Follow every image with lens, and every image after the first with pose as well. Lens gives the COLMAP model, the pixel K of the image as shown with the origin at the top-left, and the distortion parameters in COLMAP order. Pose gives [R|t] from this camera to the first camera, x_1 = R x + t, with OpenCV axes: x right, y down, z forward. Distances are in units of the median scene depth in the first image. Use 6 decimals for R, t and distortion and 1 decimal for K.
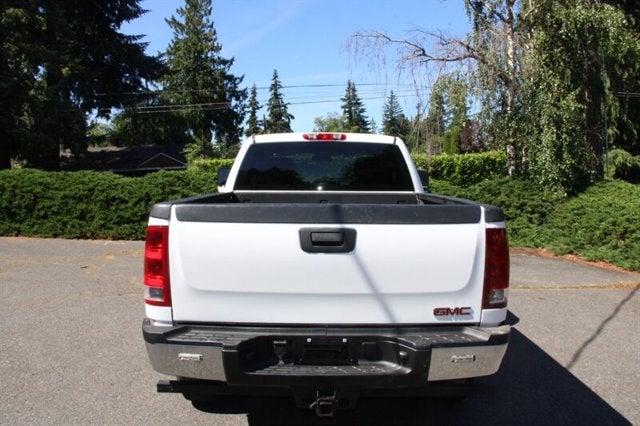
lens RADIAL K [[522.5, 0, 314.1], [0, 522.5, 201.3], [0, 0, 1]] dist [-0.151903, 0.121769]
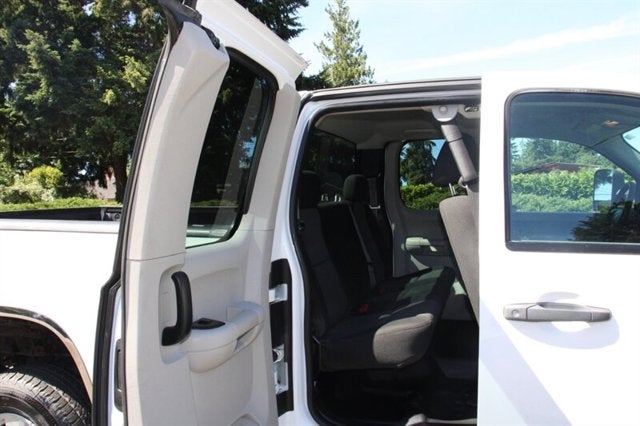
lens RADIAL K [[522.5, 0, 317.8], [0, 522.5, 200.5], [0, 0, 1]] dist [-0.151903, 0.121769]
pose [[0.968069, -0.045305, -0.246558, -0.111936], [0.029843, 0.997367, -0.066093, -0.006626], [0.248903, 0.056624, 0.966872, 0.153125]]
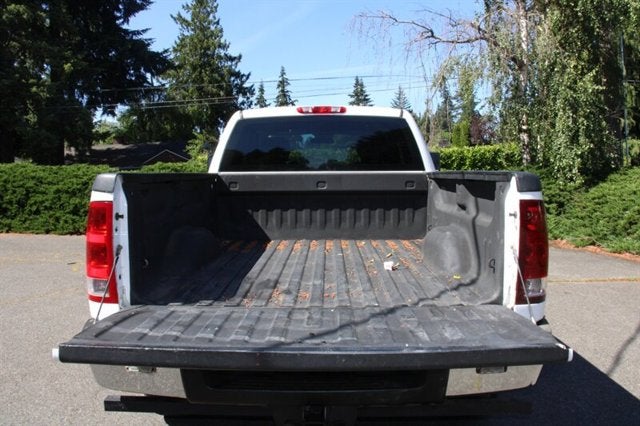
lens RADIAL K [[522.5, 0, 314.4], [0, 522.5, 197.2], [0, 0, 1]] dist [-0.151903, 0.121769]
pose [[0.999790, -0.010691, -0.017493, 0.003527], [0.010638, 0.999939, -0.003109, 0.004173], [0.017526, 0.002922, 0.999842, 0.019680]]
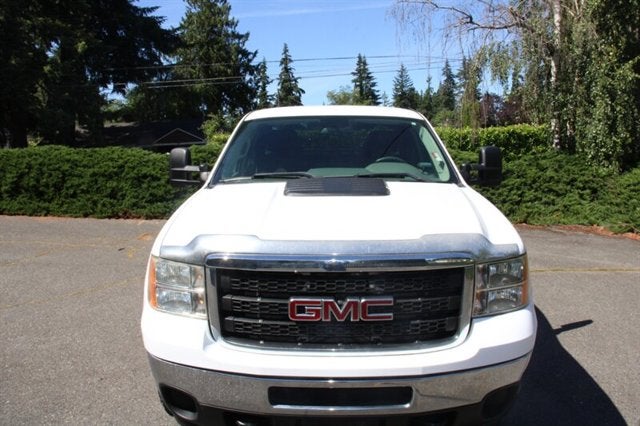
lens RADIAL K [[522.5, 0, 314.4], [0, 522.5, 188.0], [0, 0, 1]] dist [-0.151903, 0.121769]
pose [[0.999853, -0.004718, -0.016500, -0.023043], [0.005094, 0.999726, 0.022855, -0.001053], [0.016387, -0.022936, 0.999603, 0.017346]]
